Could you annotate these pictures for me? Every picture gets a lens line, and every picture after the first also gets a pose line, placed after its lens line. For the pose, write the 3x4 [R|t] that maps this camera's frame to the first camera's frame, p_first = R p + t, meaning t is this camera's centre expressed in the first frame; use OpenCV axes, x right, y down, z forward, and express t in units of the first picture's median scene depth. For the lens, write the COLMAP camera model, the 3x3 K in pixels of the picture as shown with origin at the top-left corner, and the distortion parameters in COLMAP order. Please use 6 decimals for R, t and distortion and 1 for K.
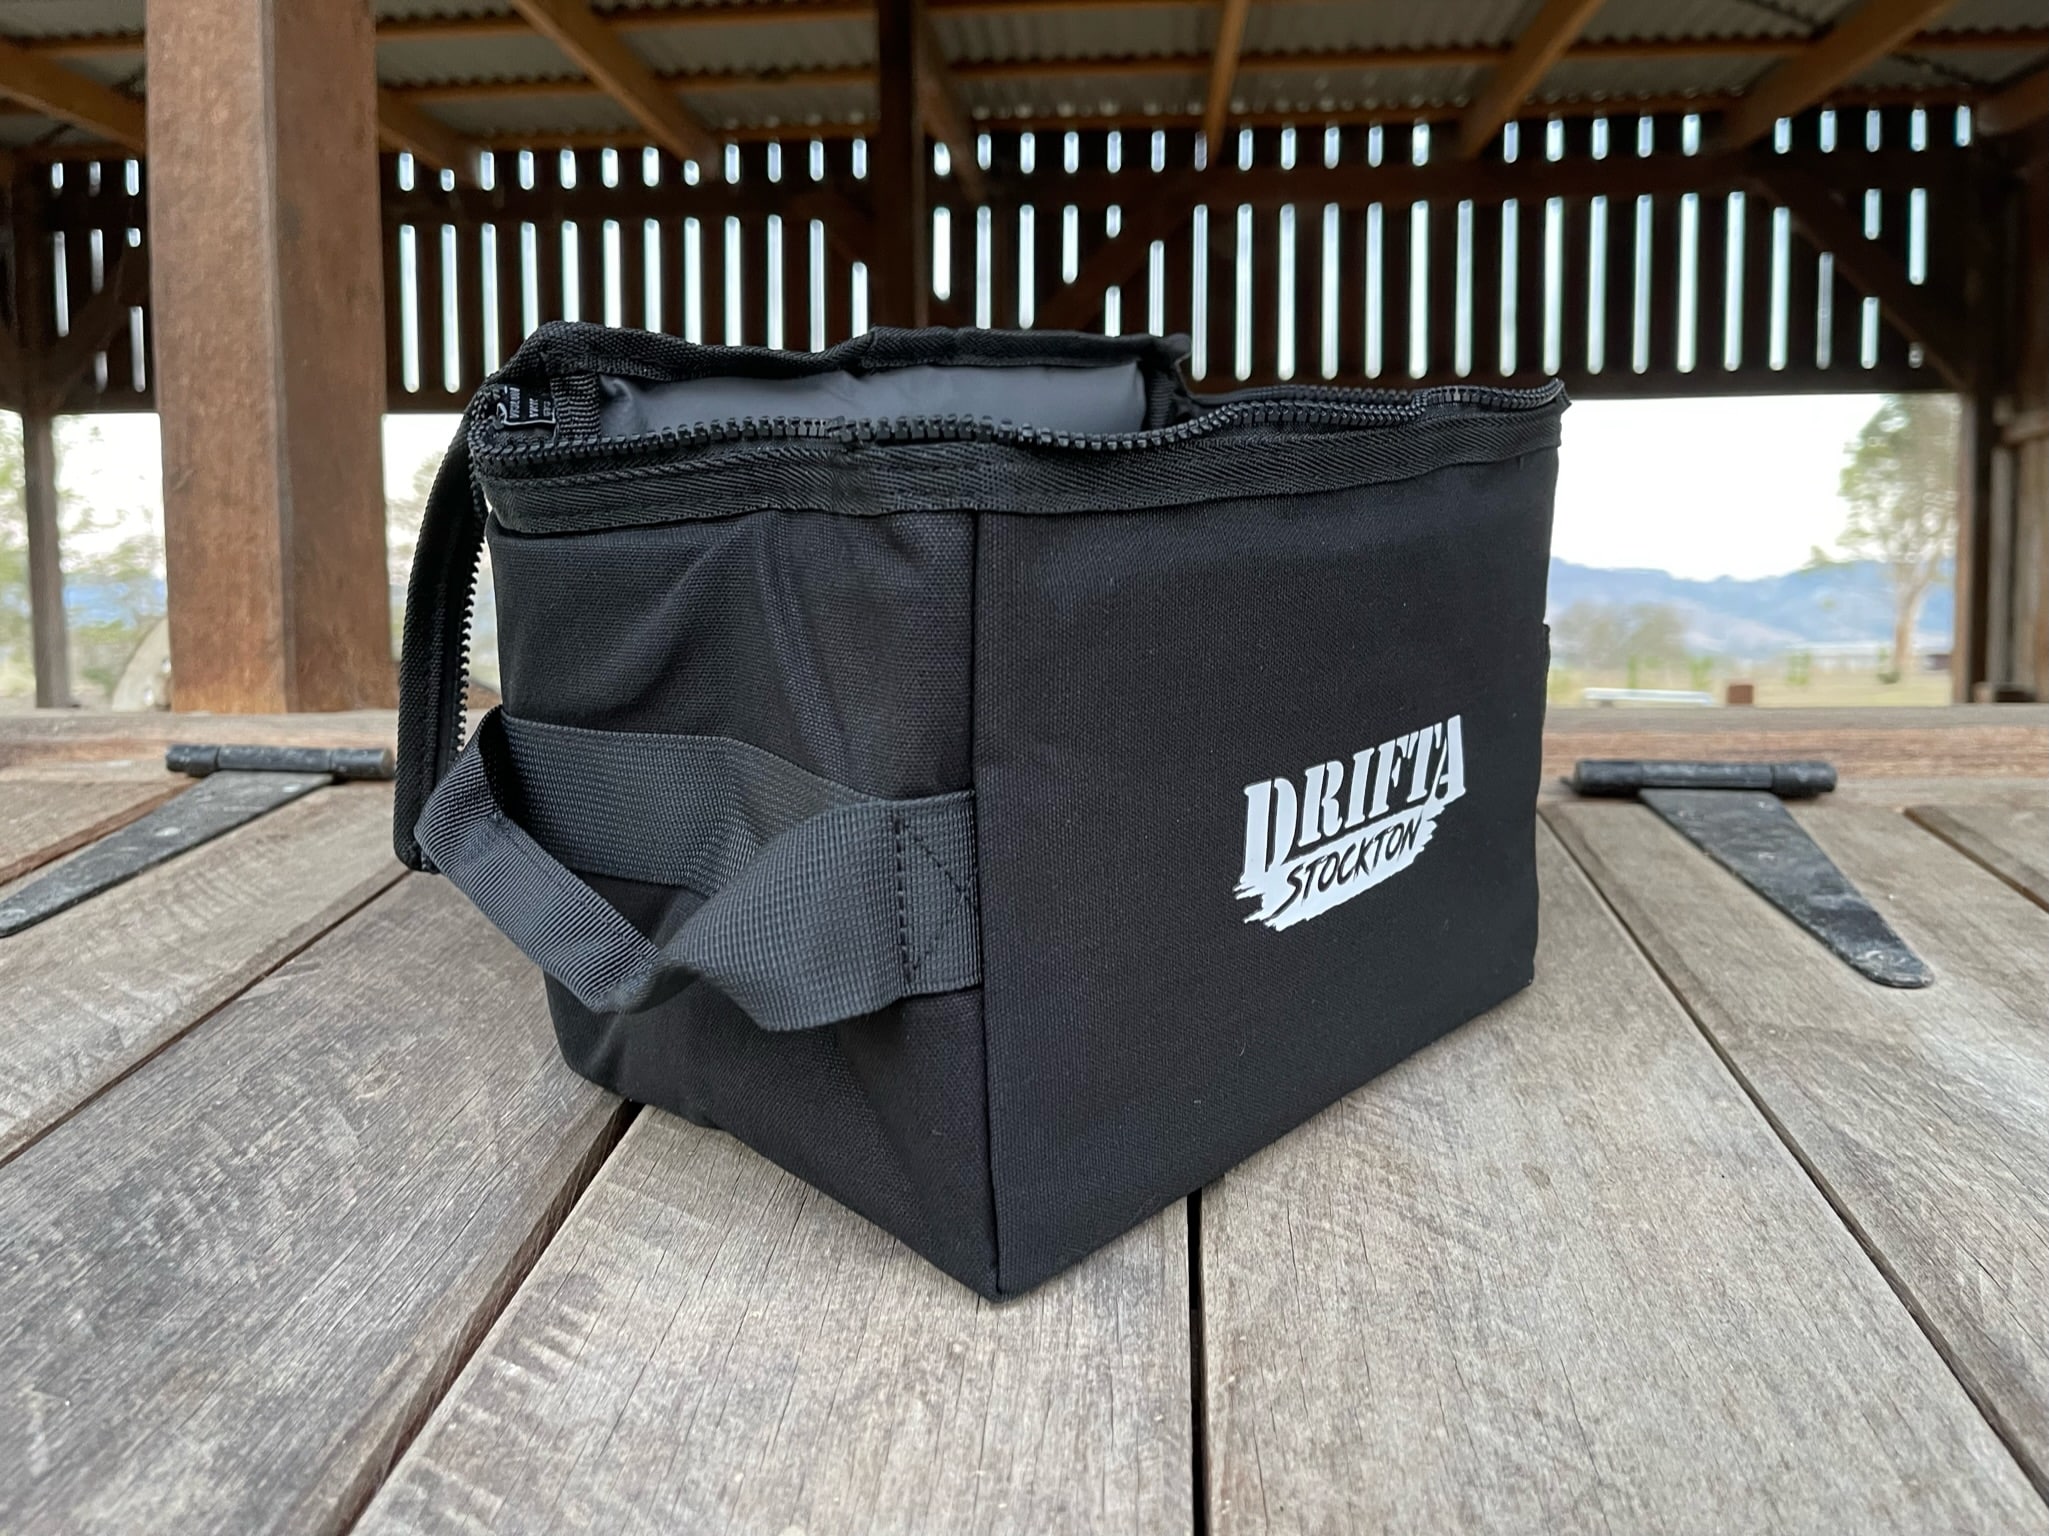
lens RADIAL K [[1566.2, 0, 1014.2], [0, 1566.2, 776.1], [0, 0, 1]] dist [0.061715, -0.087826]
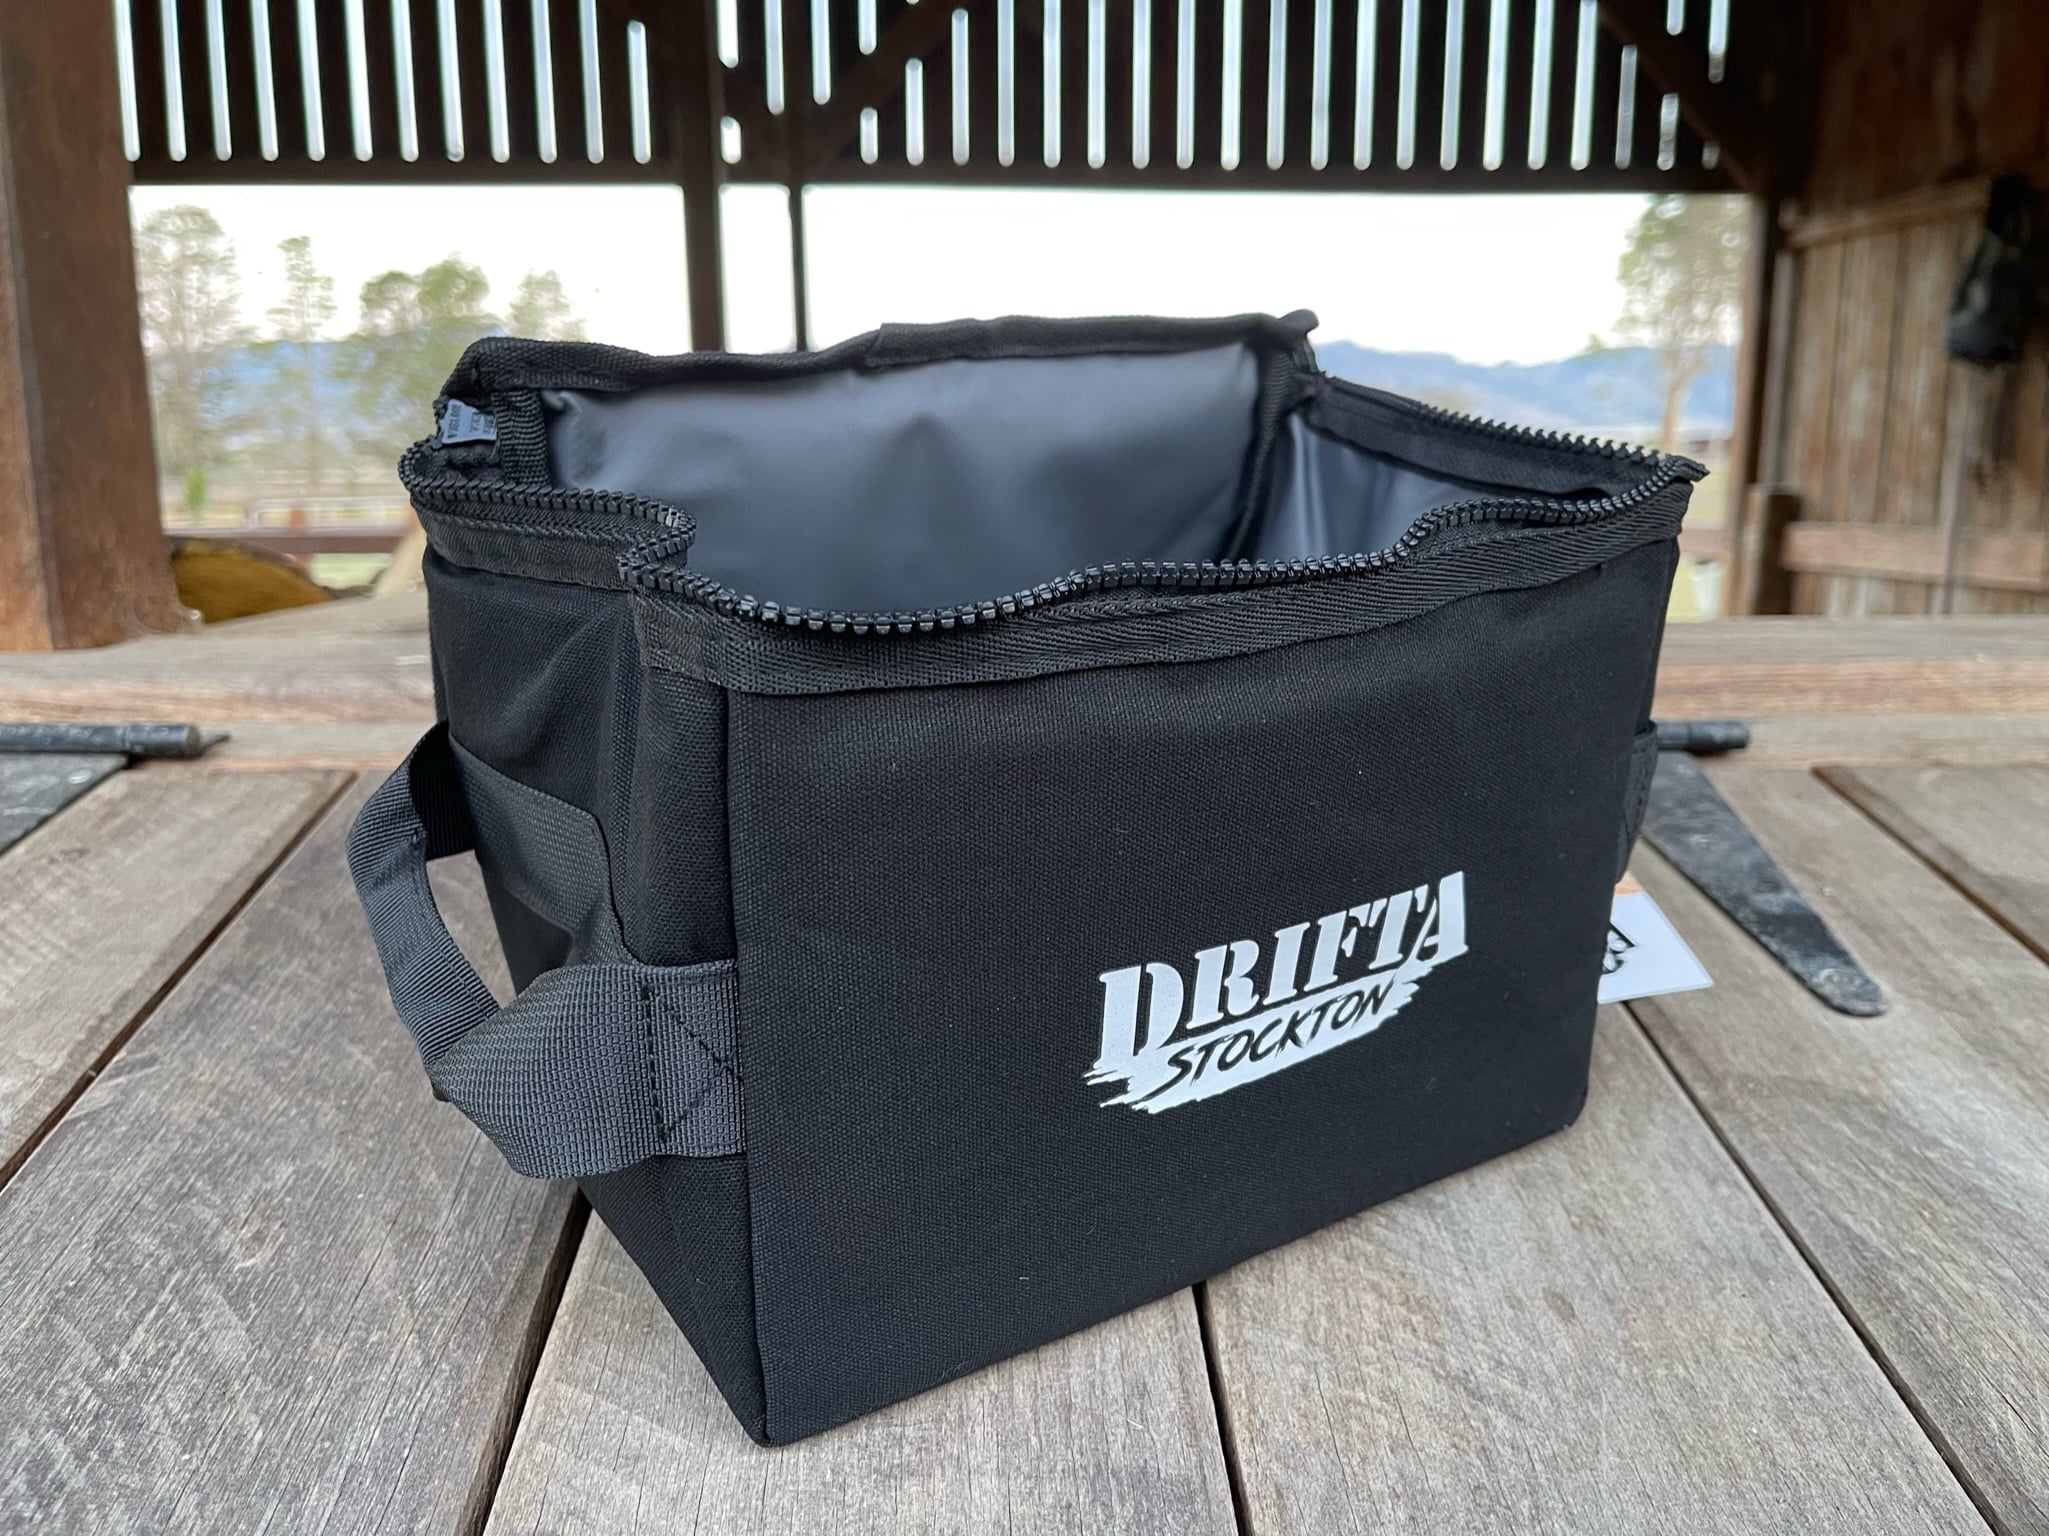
lens RADIAL K [[1560.2, 0, 1017.7], [0, 1560.2, 766.5], [0, 0, 1]] dist [0.117529, -0.182726]
pose [[0.991575, -0.025833, 0.126933, -0.099280], [0.009421, 0.991699, 0.128235, -0.181569], [-0.129192, -0.125959, 0.983587, 0.130033]]
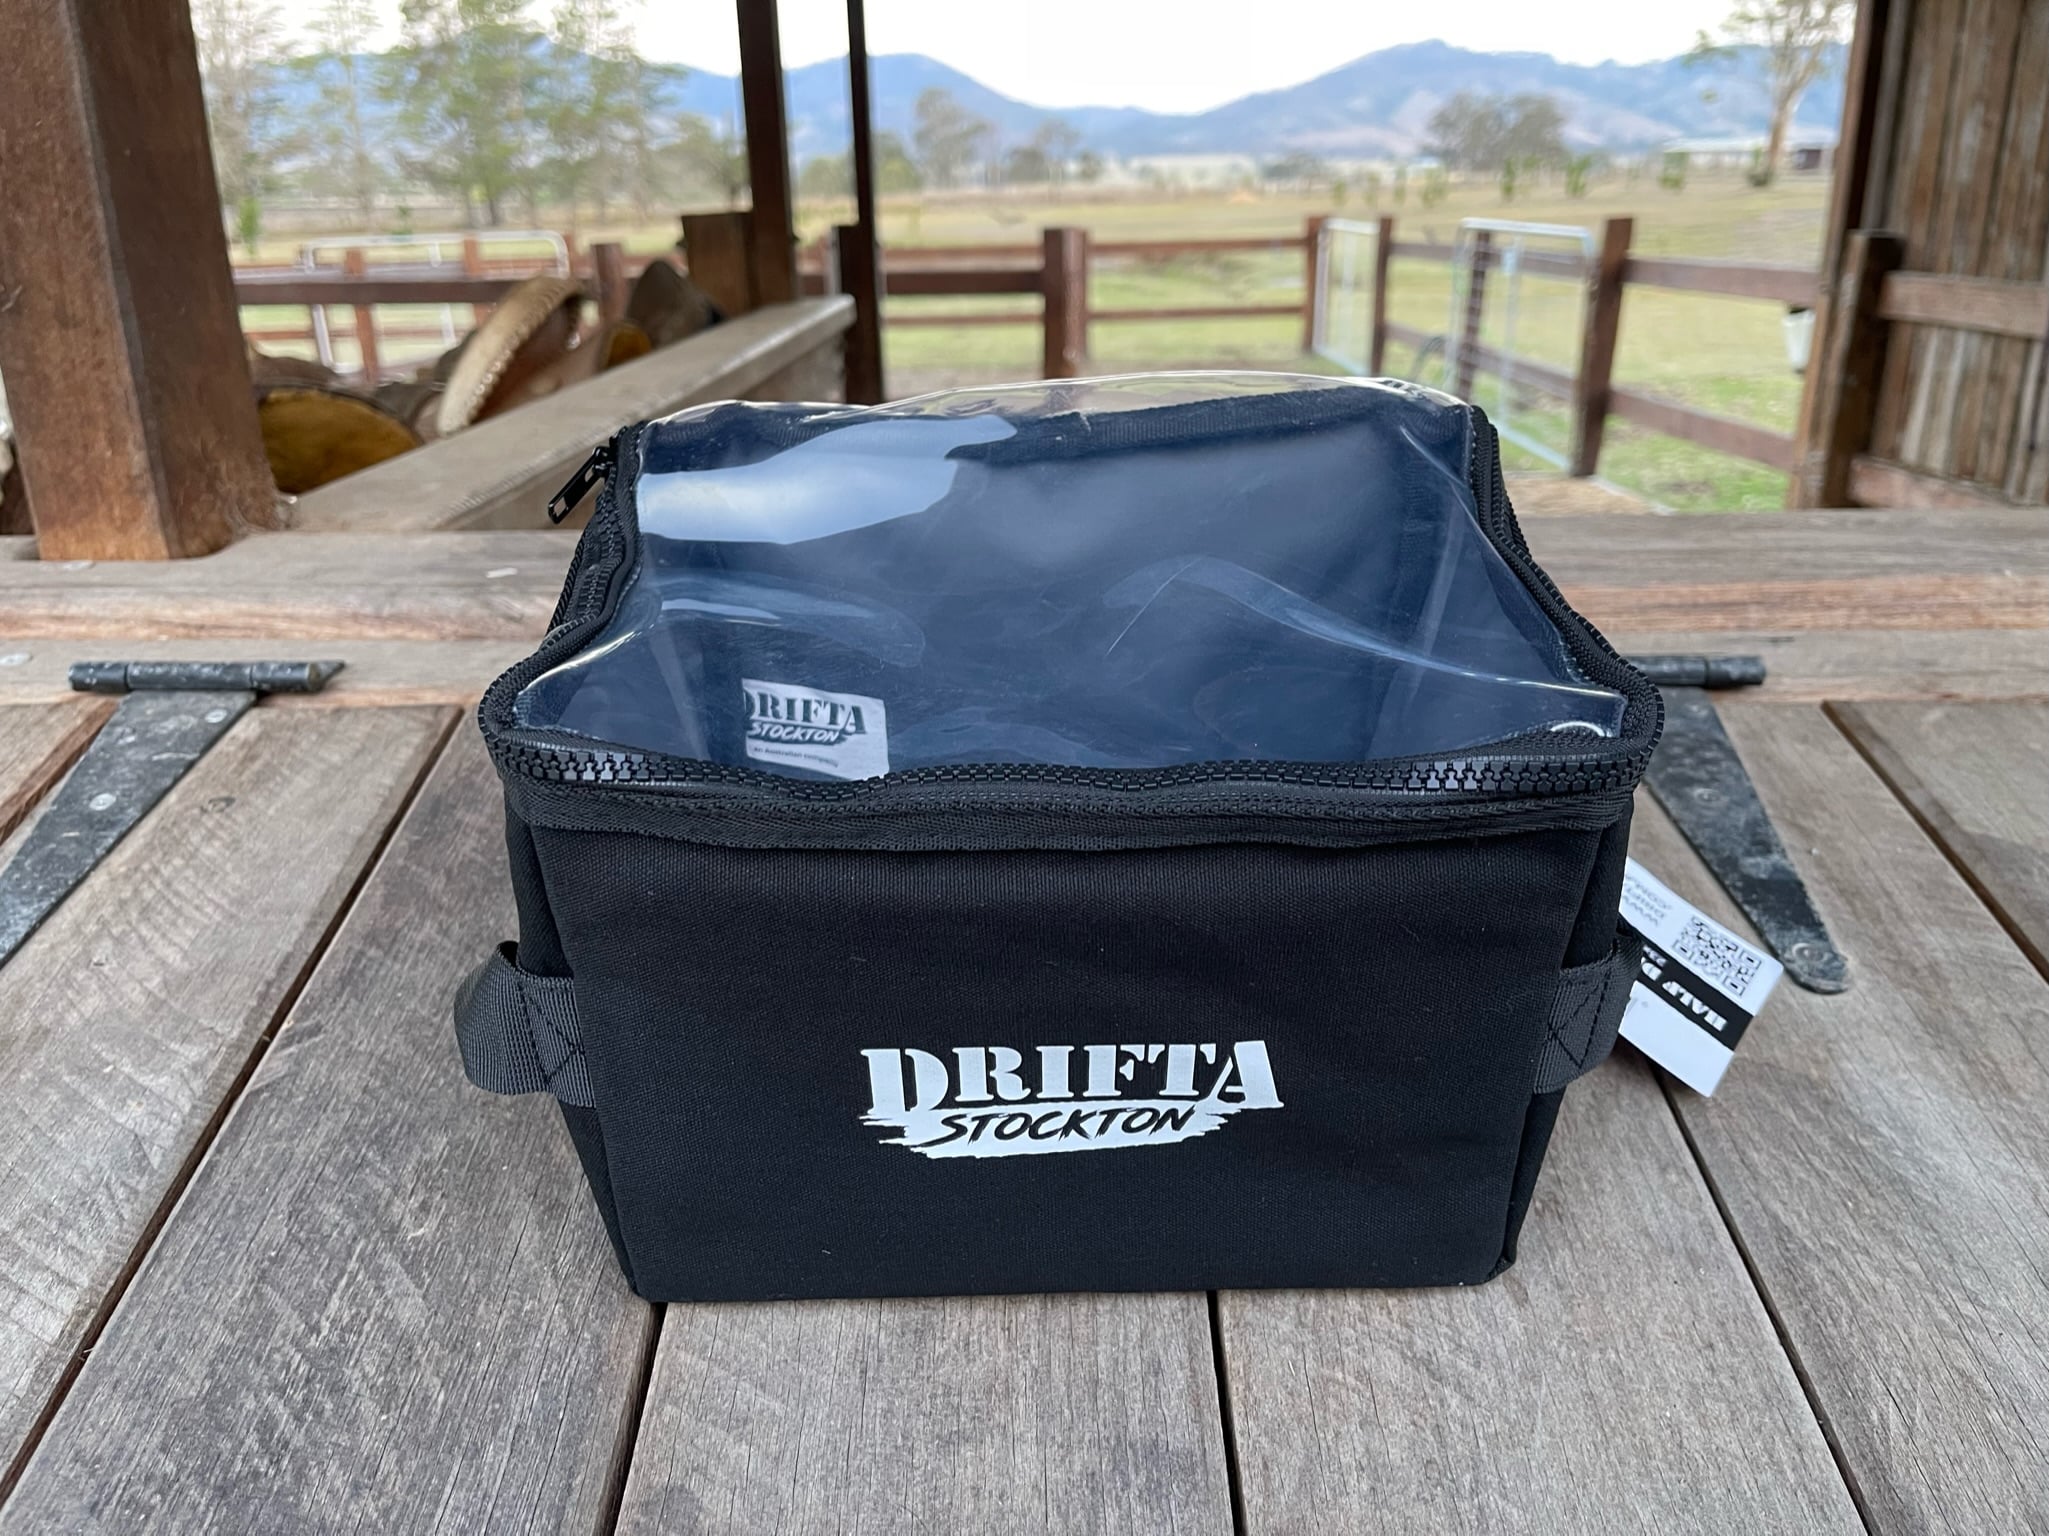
lens RADIAL K [[1559.8, 0, 1020.6], [0, 1559.8, 750.0], [0, 0, 1]] dist [0.097008, -0.143971]
pose [[0.995752, -0.039441, 0.083195, -0.091780], [0.014577, 0.959738, 0.280518, -0.405572], [-0.090909, -0.278114, 0.956236, 0.057251]]
